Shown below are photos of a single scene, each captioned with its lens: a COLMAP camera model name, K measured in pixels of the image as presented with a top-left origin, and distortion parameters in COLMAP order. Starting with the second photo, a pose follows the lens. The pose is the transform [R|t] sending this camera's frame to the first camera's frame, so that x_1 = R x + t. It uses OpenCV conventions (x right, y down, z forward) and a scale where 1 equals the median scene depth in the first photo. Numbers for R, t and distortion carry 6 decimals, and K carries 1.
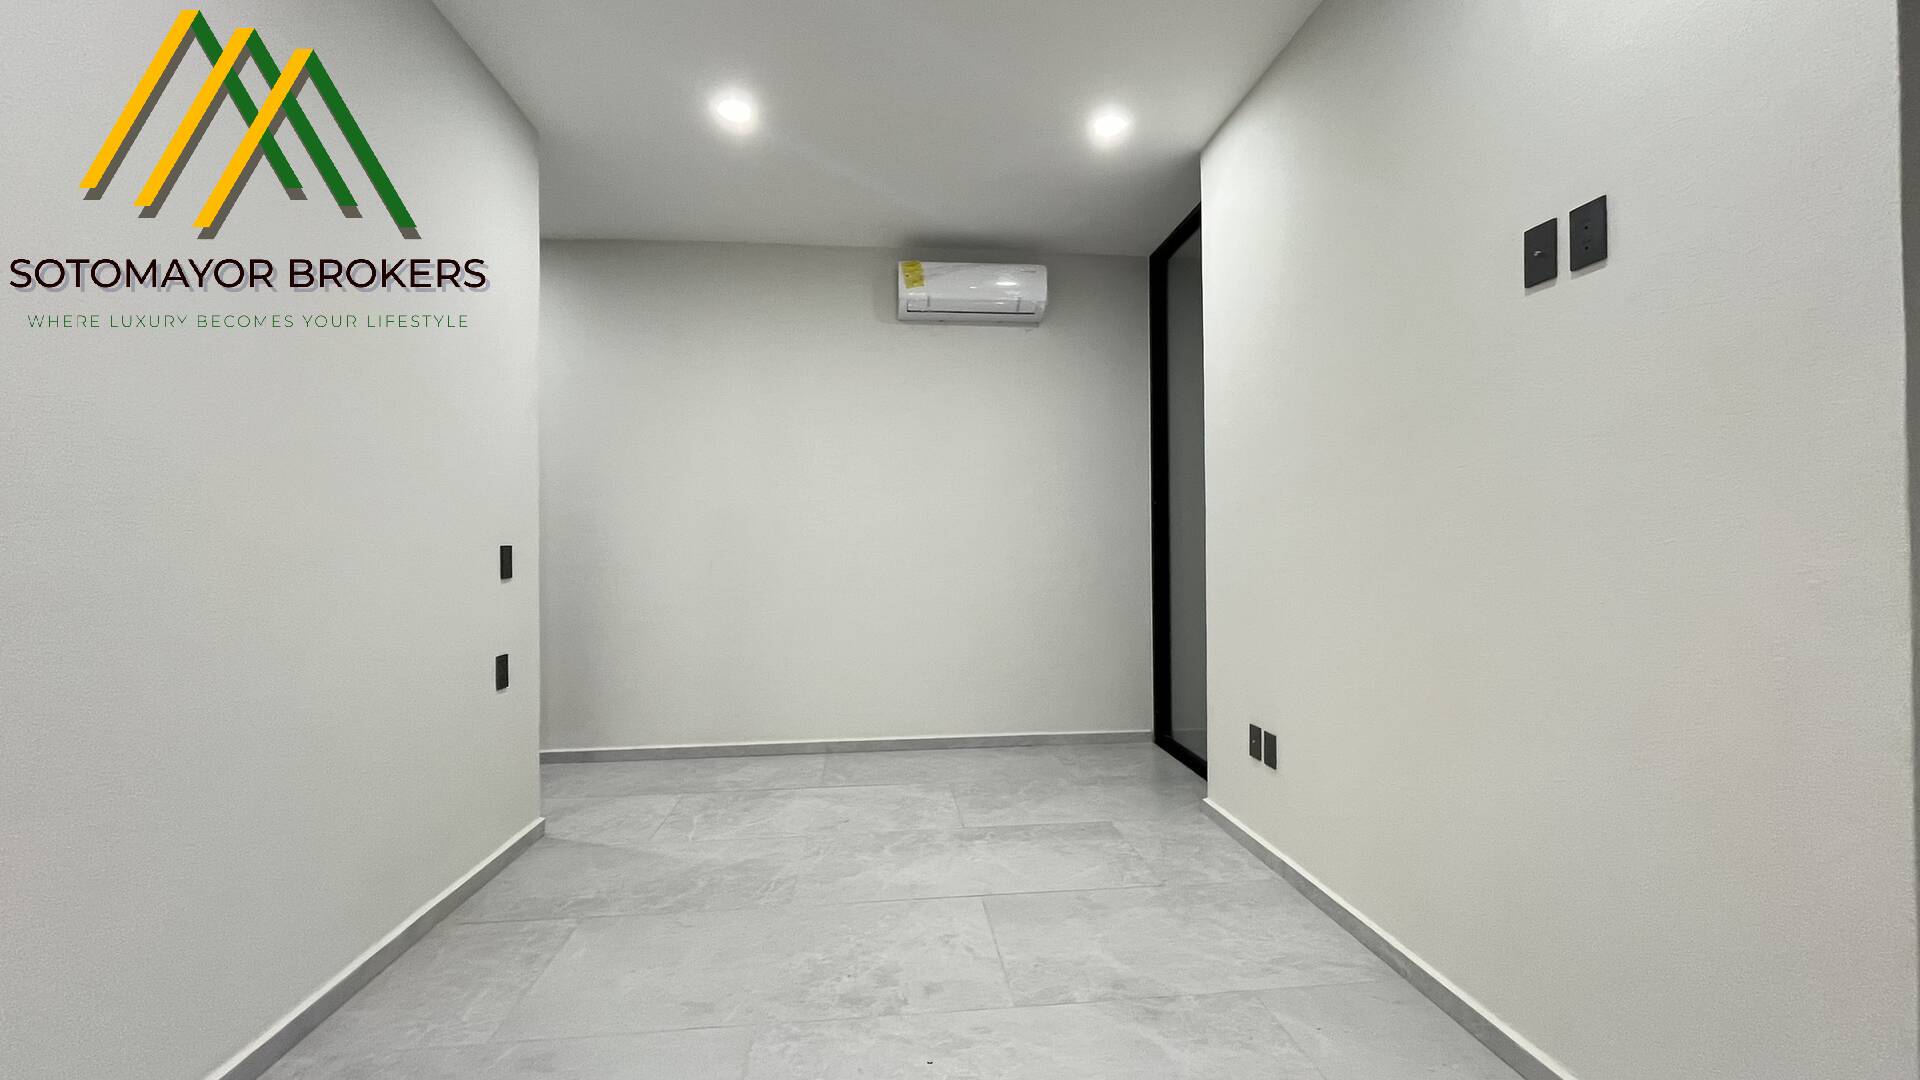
lens RADIAL K [[781.0, 0, 958.9], [0, 781.0, 541.7], [0, 0, 1]] dist [-0.004192, 0.000193]
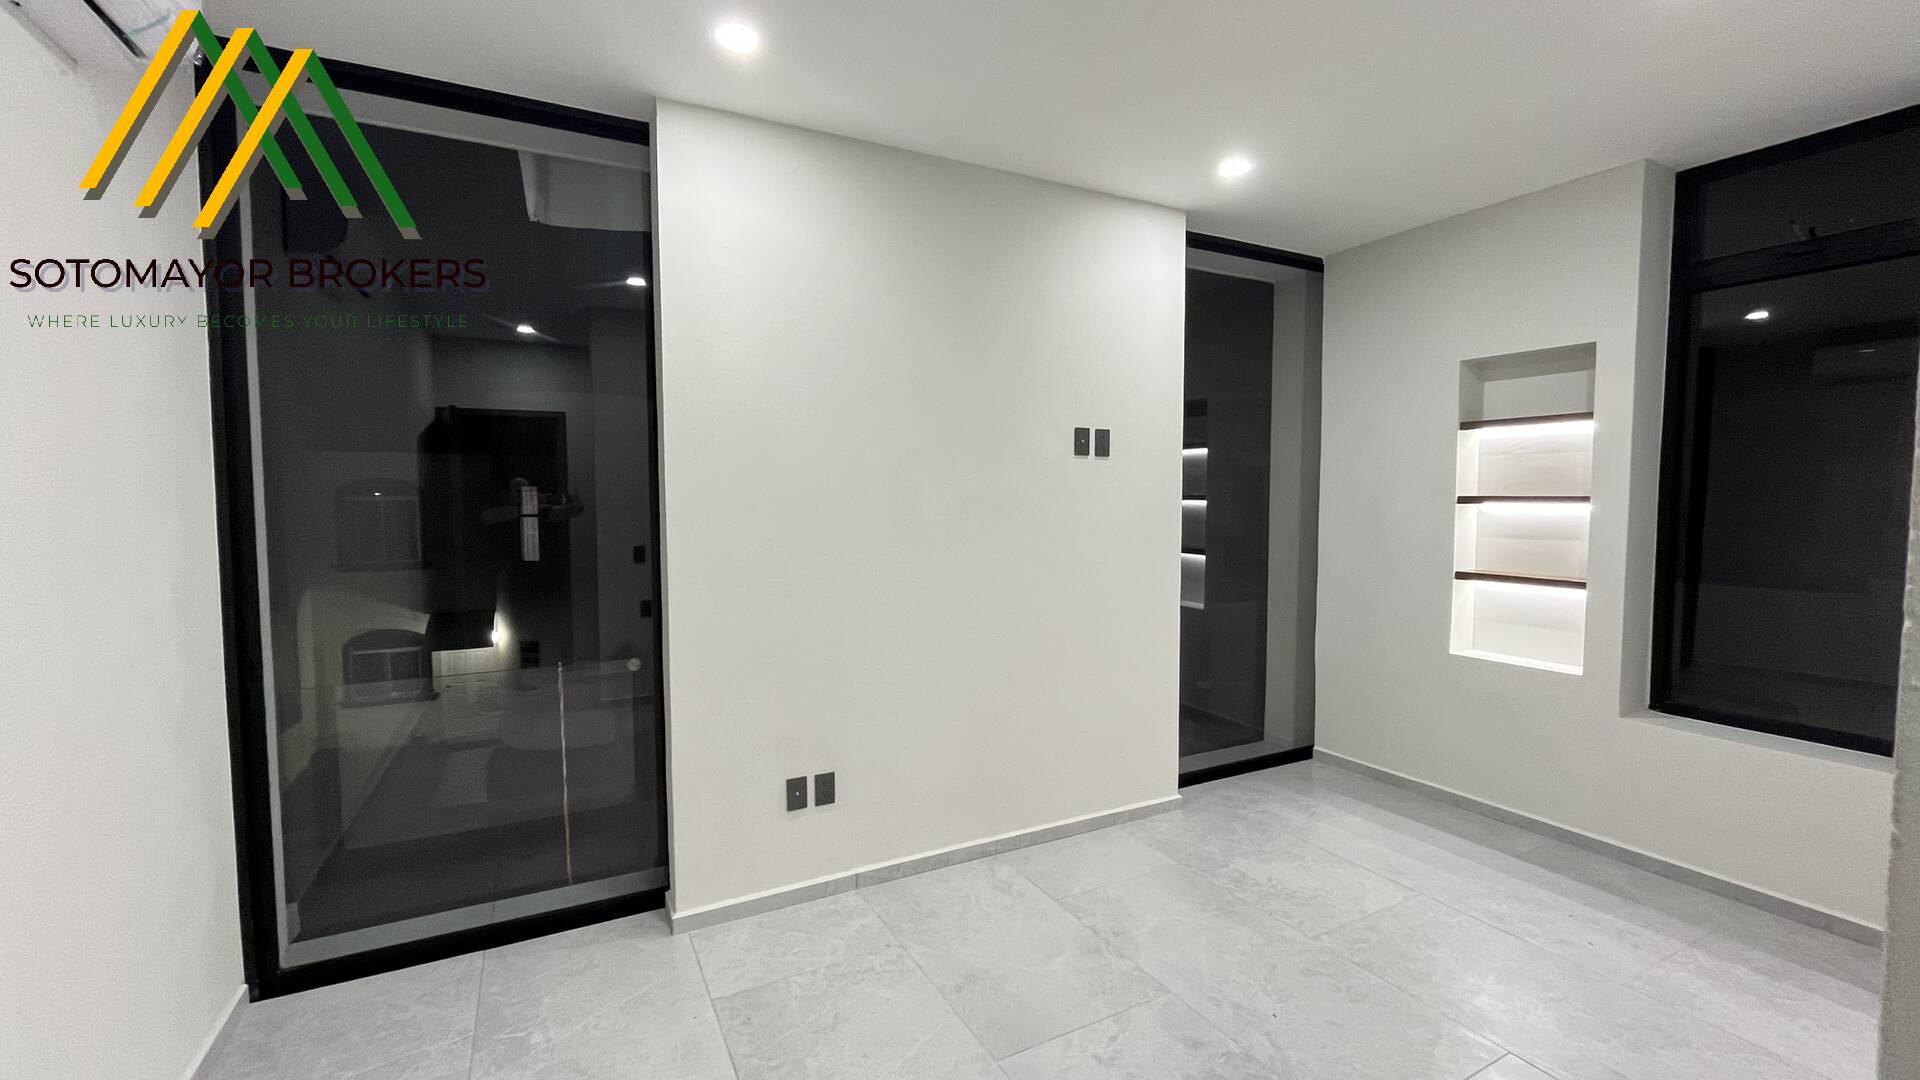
lens RADIAL K [[781.0, 0, 958.5], [0, 781.0, 535.7], [0, 0, 1]] dist [-0.004192, 0.000193]
pose [[-0.369113, -0.038019, 0.928607, -0.909684], [0.002890, 0.999111, 0.042055, -0.170530], [-0.929380, 0.018207, -0.368675, 1.740648]]
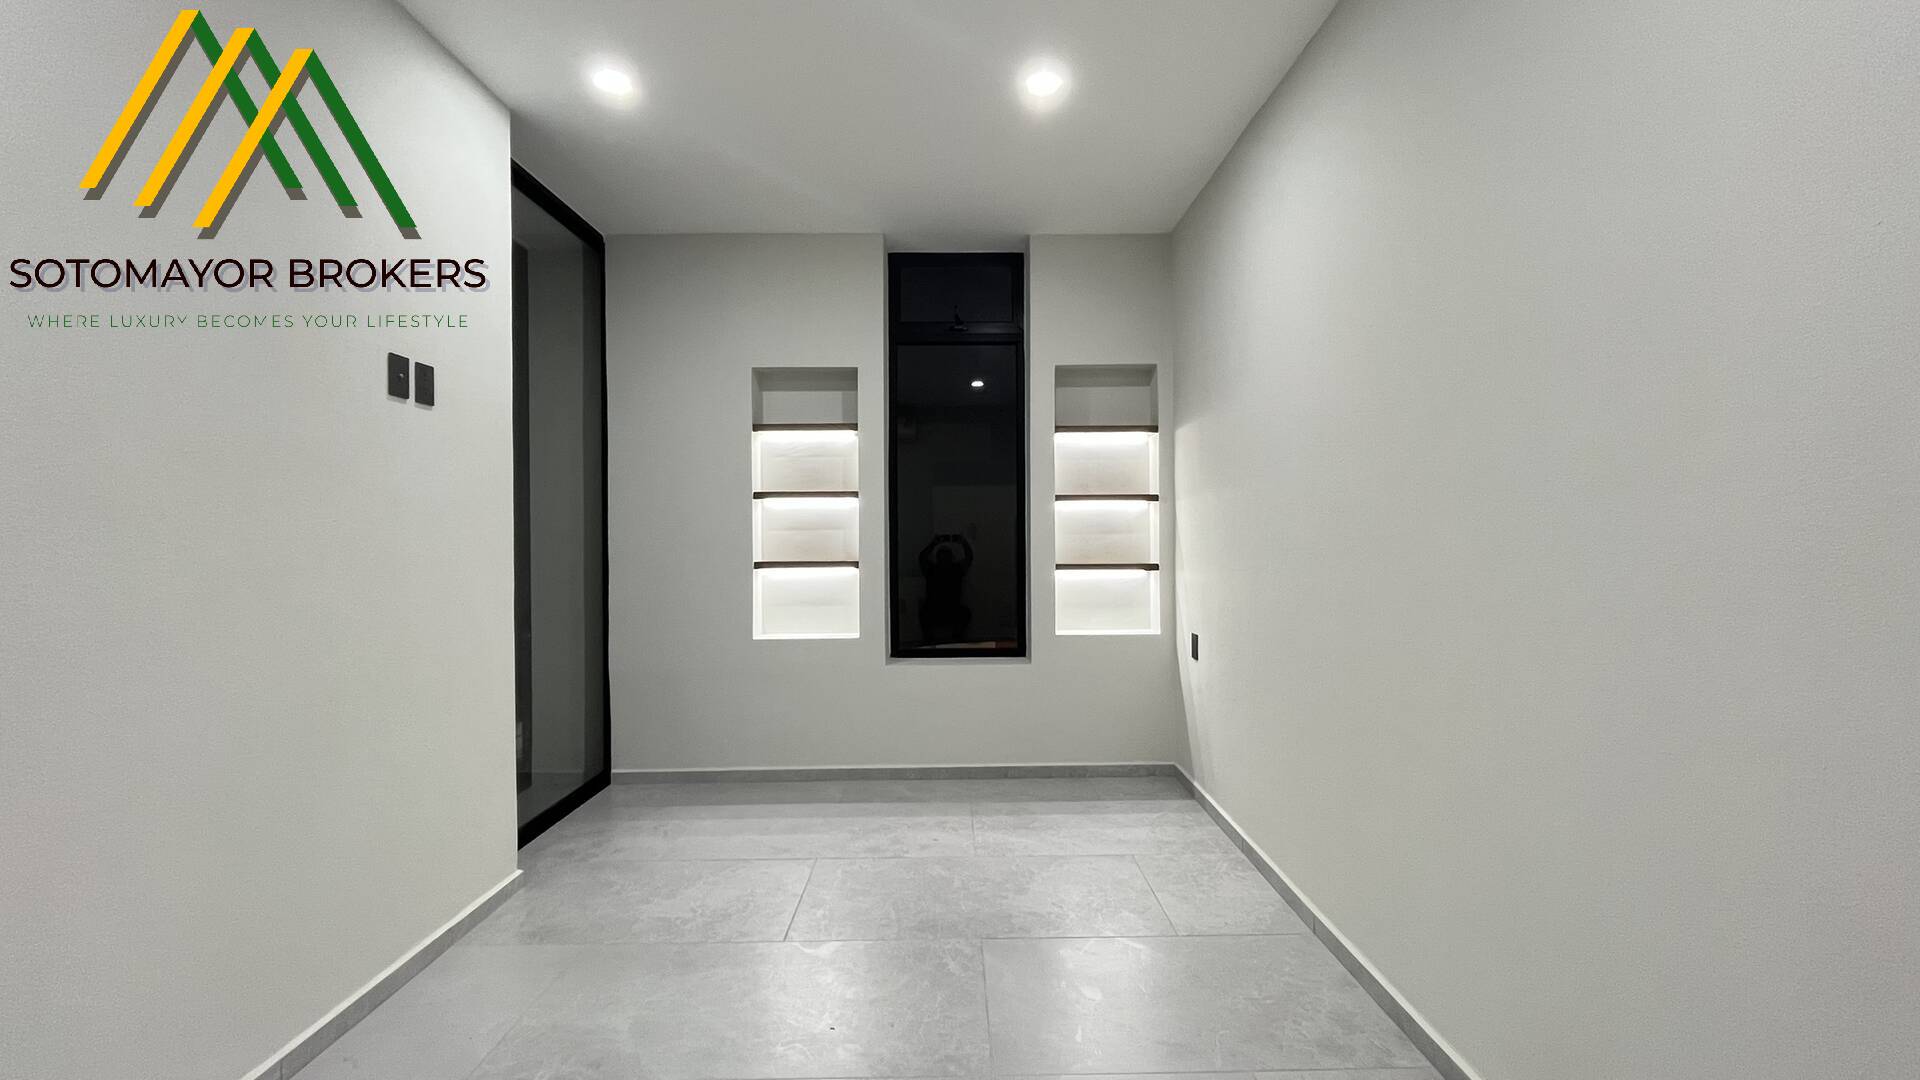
lens RADIAL K [[781.0, 0, 967.5], [0, 781.0, 537.1], [0, 0, 1]] dist [-0.004192, 0.000193]
pose [[-0.995857, 0.012705, 0.090042, -0.314942], [0.013194, 0.999901, 0.004832, -0.064109], [-0.089972, 0.006000, -0.995926, 1.905032]]
